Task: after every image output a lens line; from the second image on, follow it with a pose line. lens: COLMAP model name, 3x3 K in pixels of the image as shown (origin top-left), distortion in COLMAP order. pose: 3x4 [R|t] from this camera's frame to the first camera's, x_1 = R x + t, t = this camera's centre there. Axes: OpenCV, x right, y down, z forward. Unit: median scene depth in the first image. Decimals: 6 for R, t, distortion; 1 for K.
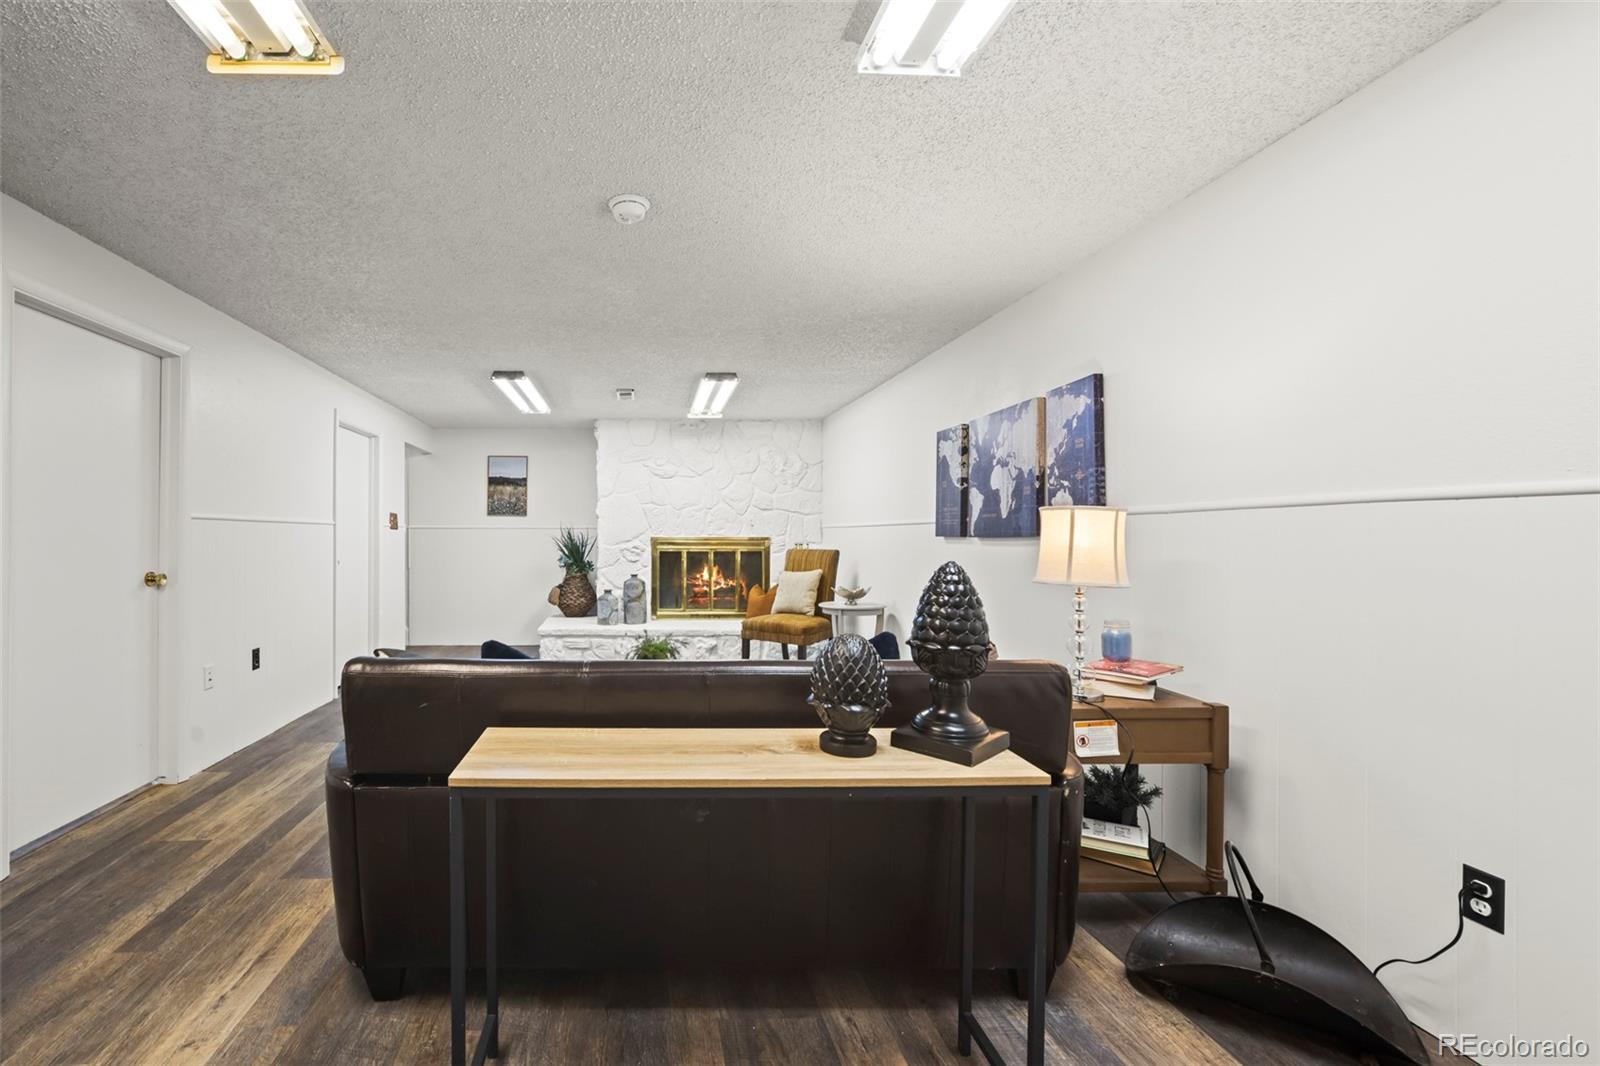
lens RADIAL K [[691.1, 0, 654.9], [0, 691.1, 540.0], [0, 0, 1]] dist [-0.006842, 0.001748]
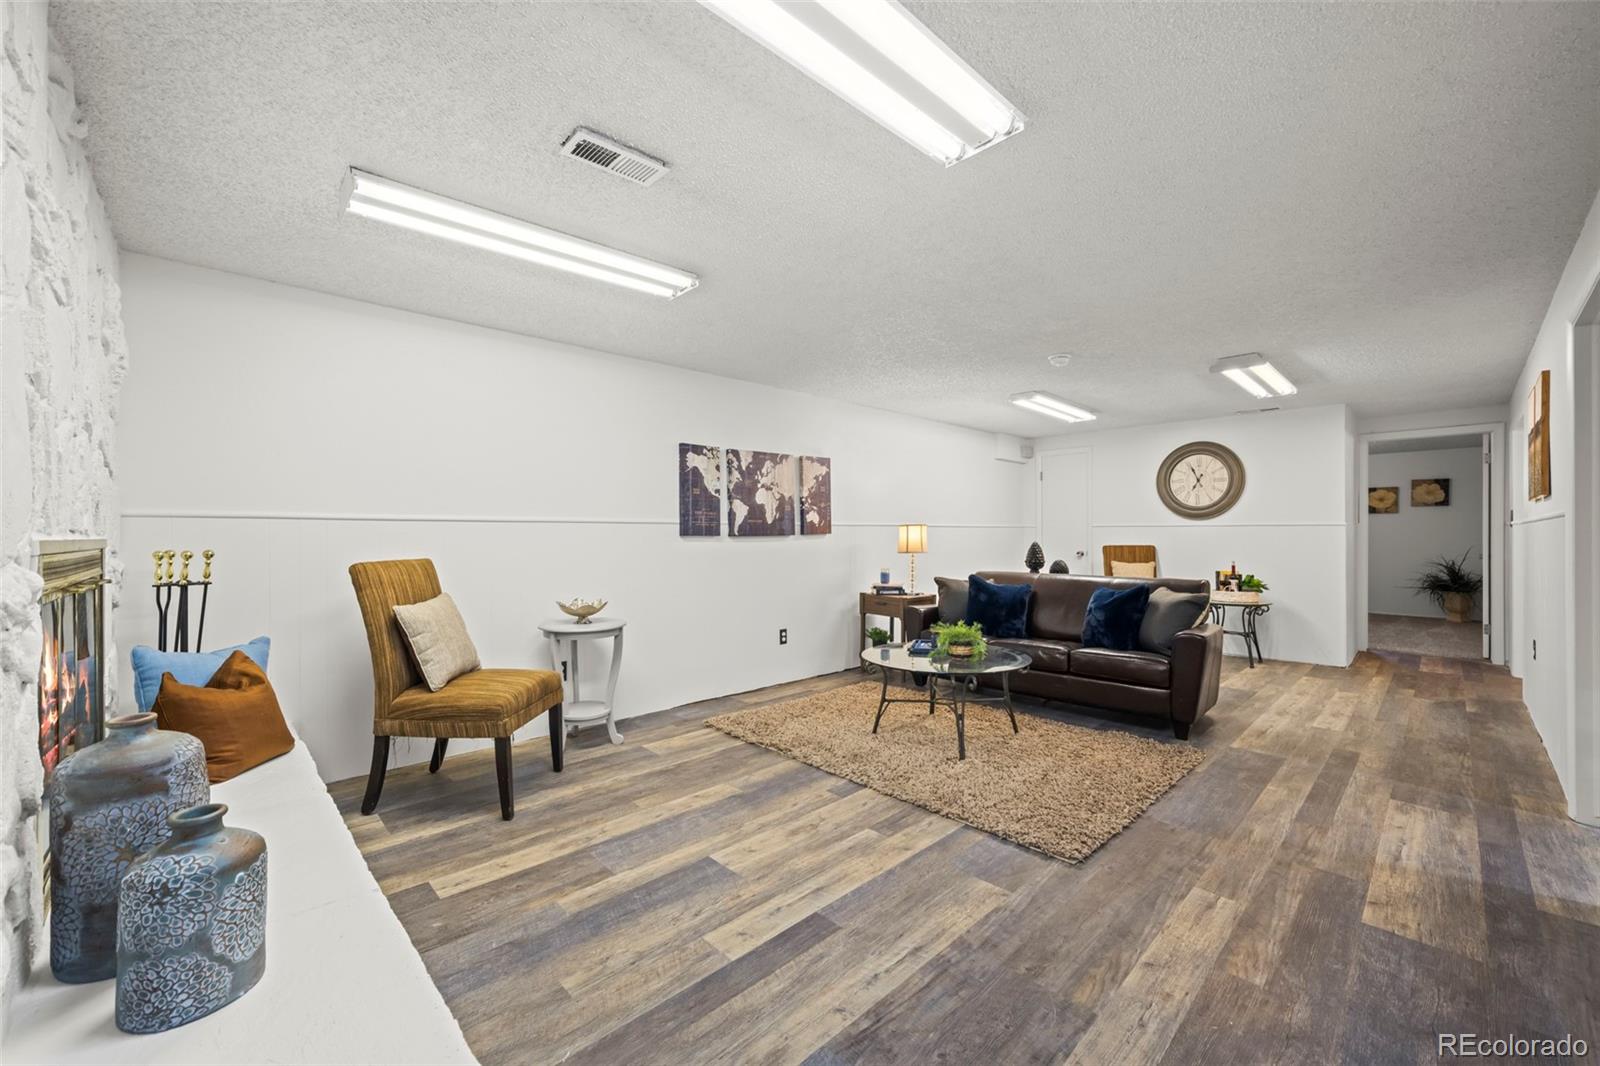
lens RADIAL K [[637.3, 0, 795.7], [0, 637.3, 534.3], [0, 0, 1]] dist [-0.018200, 0.006390]
pose [[-0.668782, 0.001281, 0.743457, -0.327420], [0.004747, 0.999985, 0.002546, -0.005855], [-0.743443, 0.005232, -0.668779, 1.044046]]
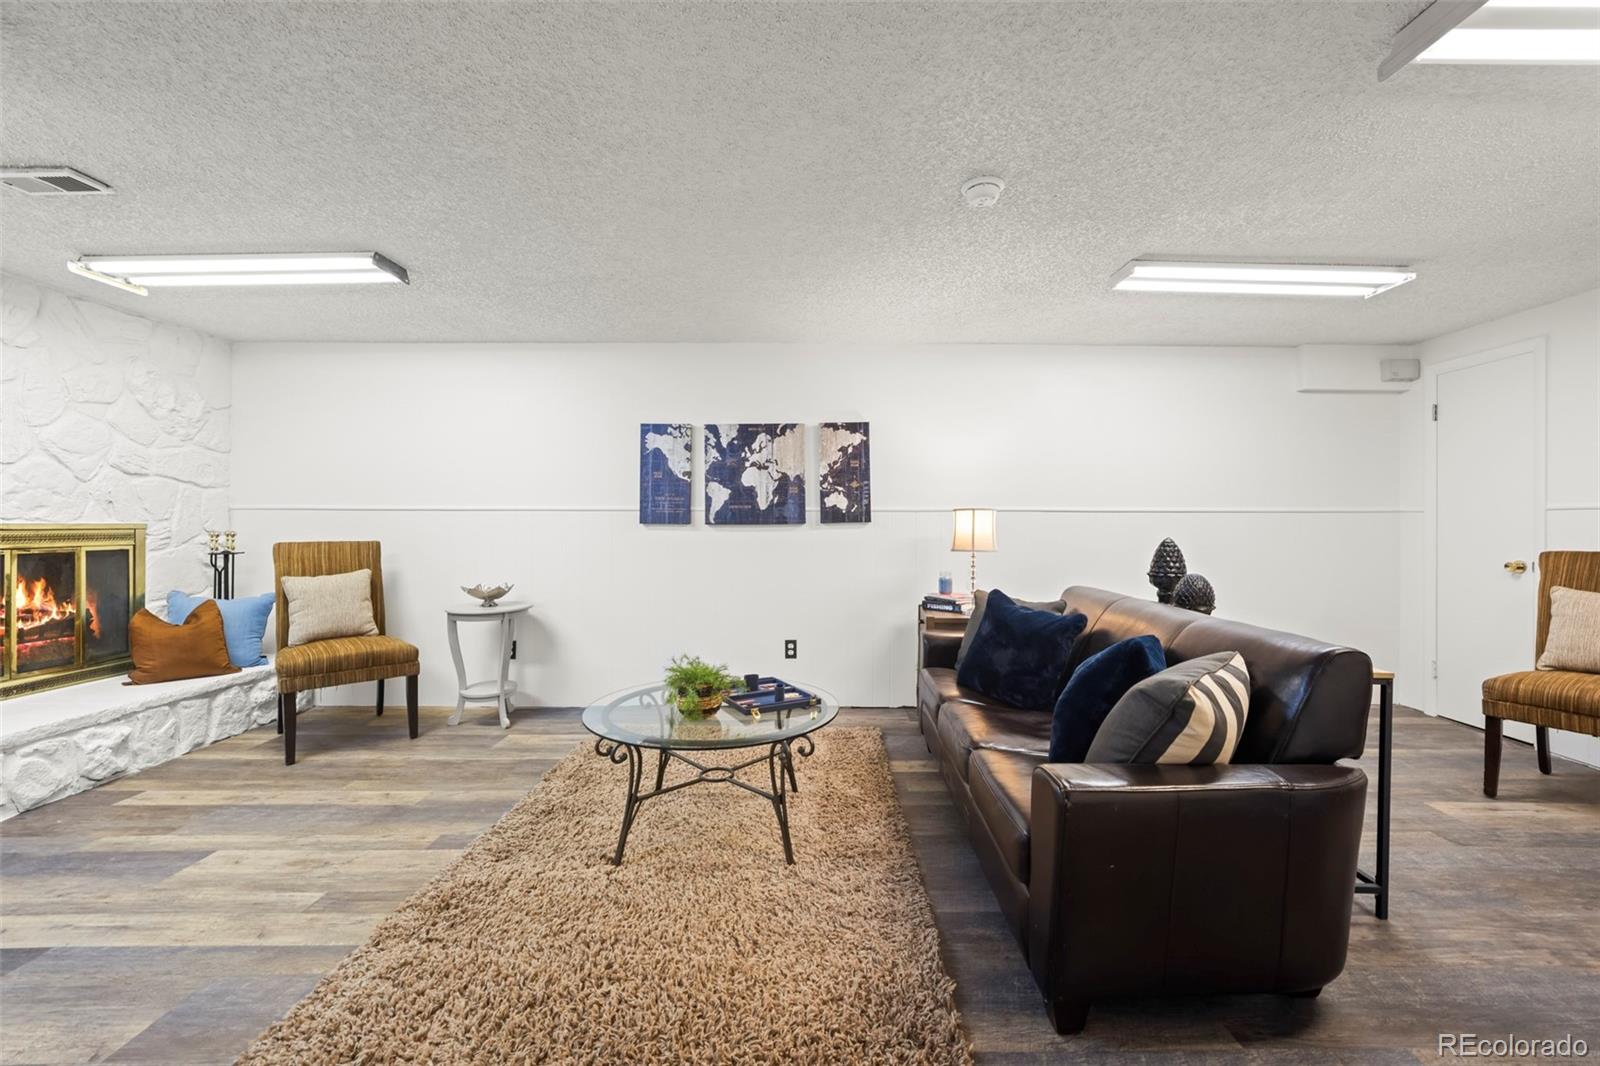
lens RADIAL K [[637.3, 0, 813.8], [0, 637.3, 522.6], [0, 0, 1]] dist [-0.018200, 0.006390]
pose [[0.019885, 0.000015, 0.999802, -0.370912], [0.002312, 0.999997, -0.000061, -0.003740], [-0.999800, 0.002313, 0.019885, 0.480100]]
